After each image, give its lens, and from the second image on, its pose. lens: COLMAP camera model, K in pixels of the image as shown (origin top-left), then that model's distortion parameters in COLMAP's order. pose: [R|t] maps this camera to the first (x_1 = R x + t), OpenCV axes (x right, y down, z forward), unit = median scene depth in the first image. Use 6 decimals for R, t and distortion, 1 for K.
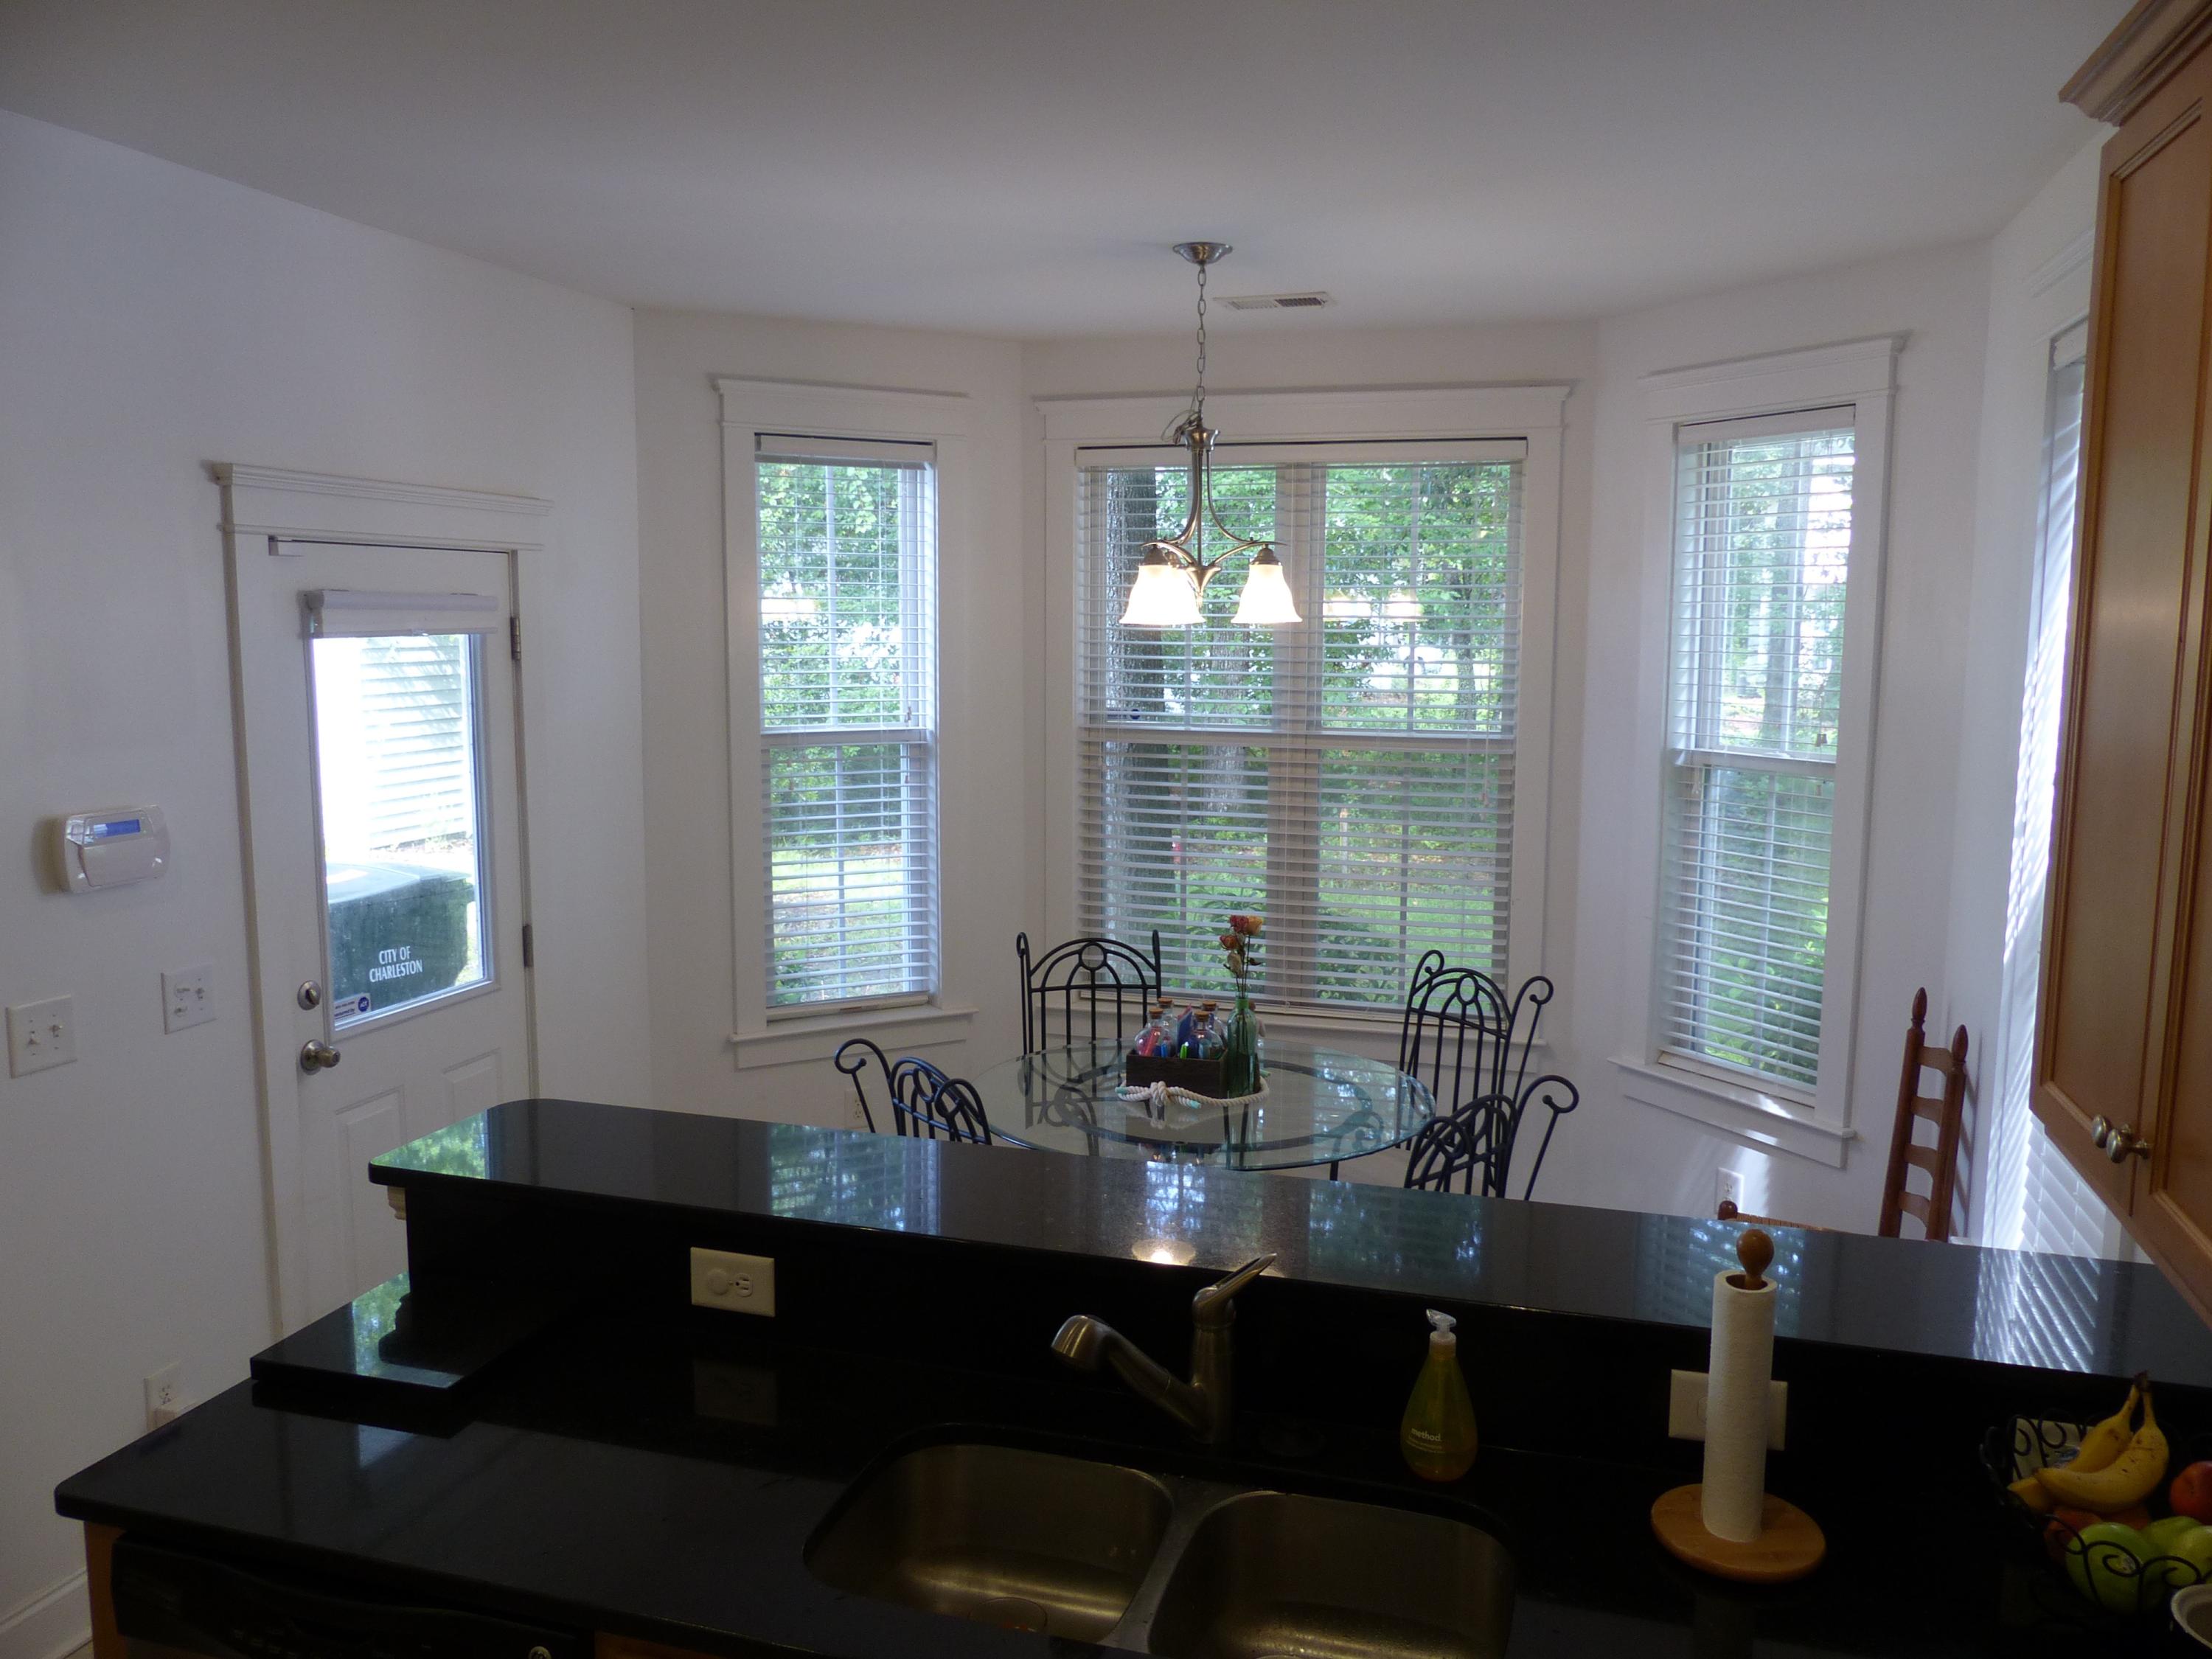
lens RADIAL K [[1673.9, 0, 1115.8], [0, 1673.9, 817.2], [0, 0, 1]] dist [-0.036285, 0.045197]
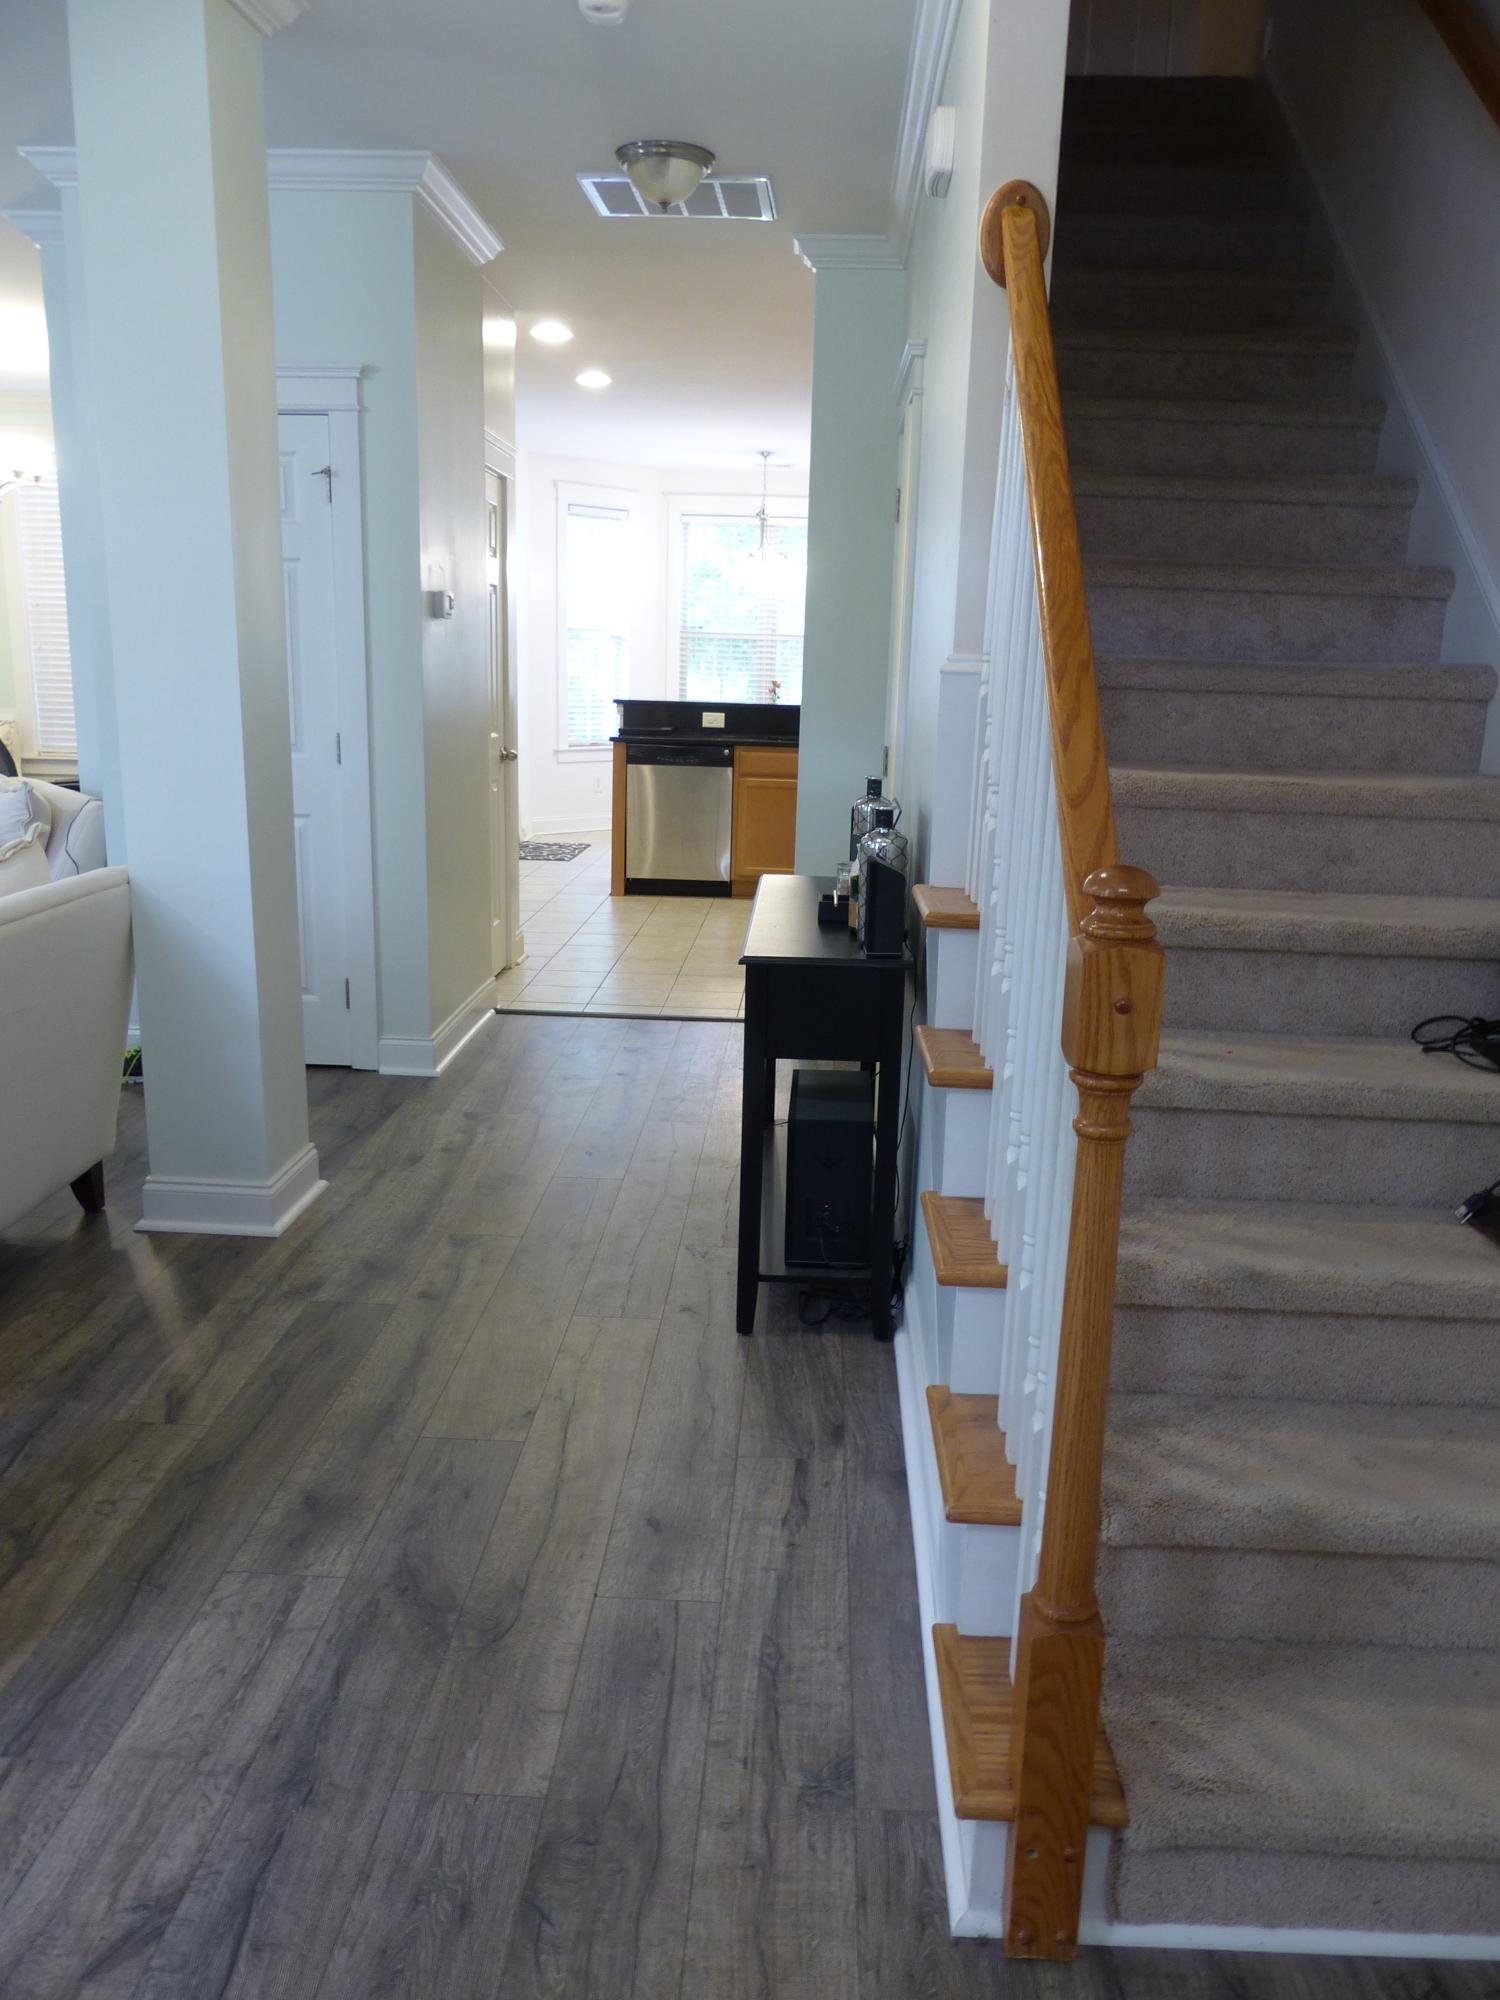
lens RADIAL K [[1513.5, 0, 750.0], [0, 1513.5, 1000.0], [0, 0, 1]] dist [-0.036285, 0.045197]
pose [[0.969995, -0.036625, 0.240351, -0.592364], [0.011165, 0.994255, 0.106449, 0.313536], [-0.242869, -0.100572, 0.964832, -1.529294]]
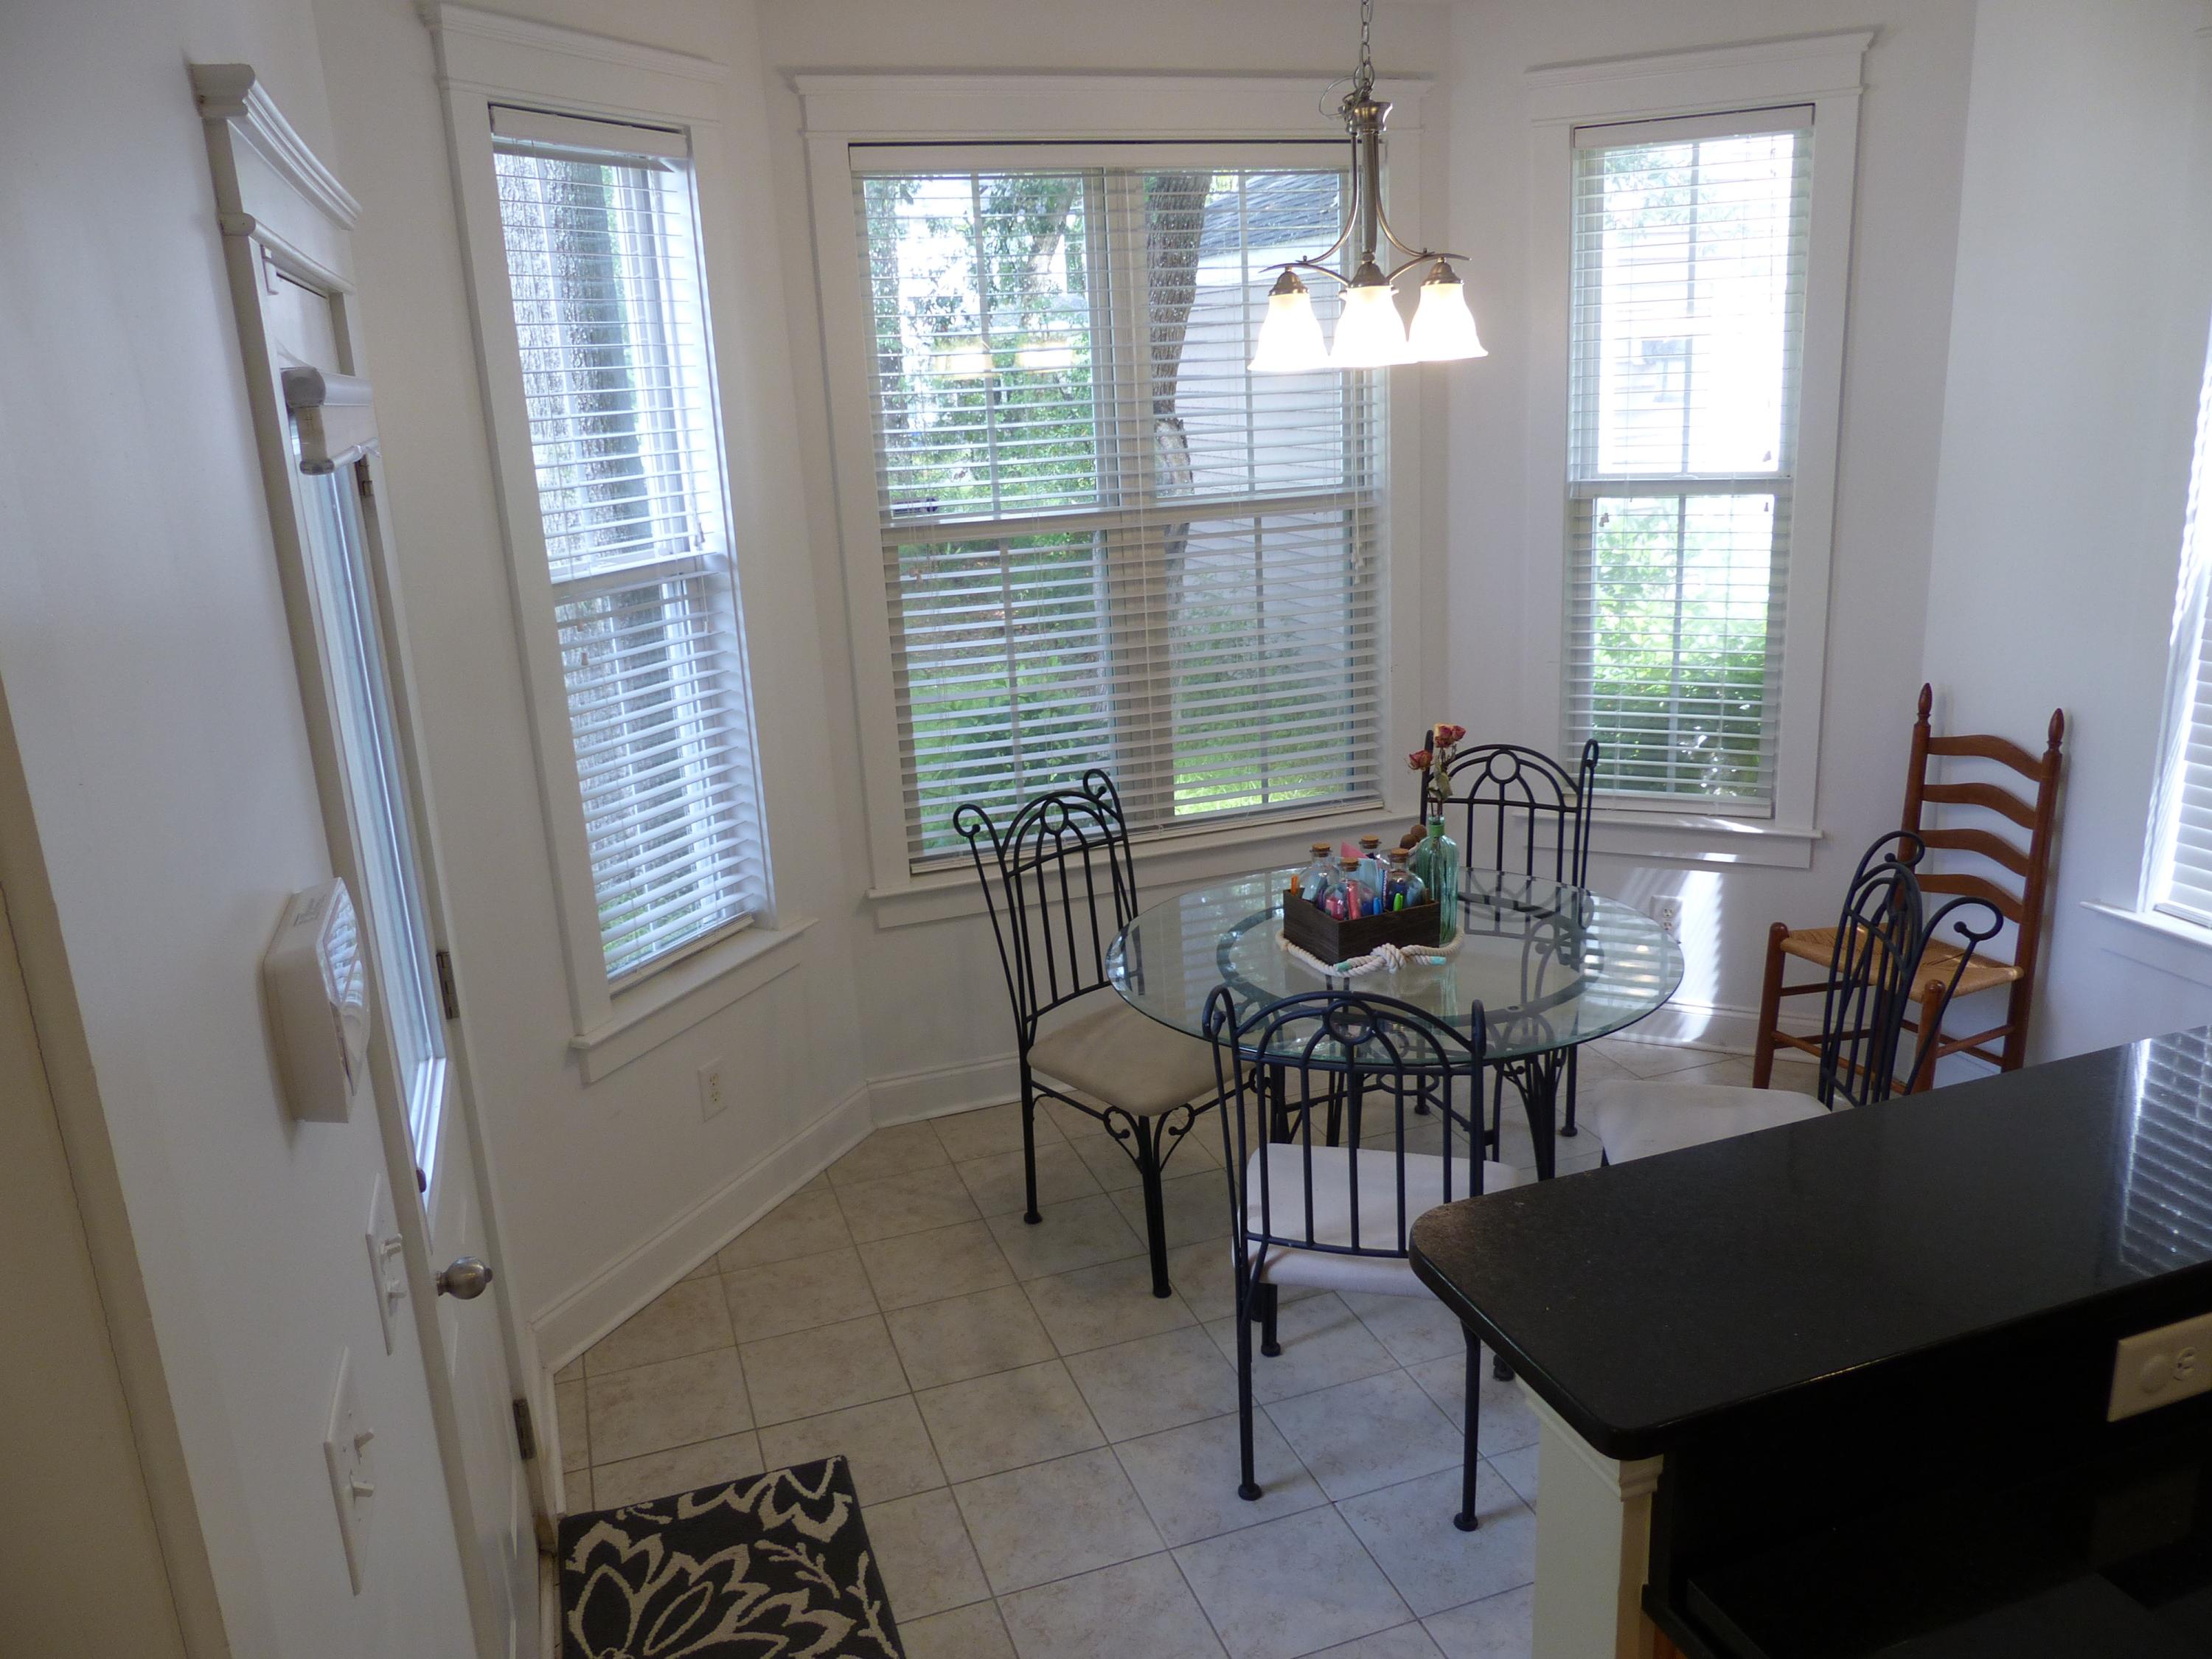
lens RADIAL K [[1673.9, 0, 1115.8], [0, 1673.9, 817.2], [0, 0, 1]] dist [-0.036285, 0.045197]
pose [[0.806234, -0.199284, 0.557022, -0.479165], [0.124163, 0.977585, 0.170033, -0.051877], [-0.578421, -0.067925, 0.812905, 0.388476]]
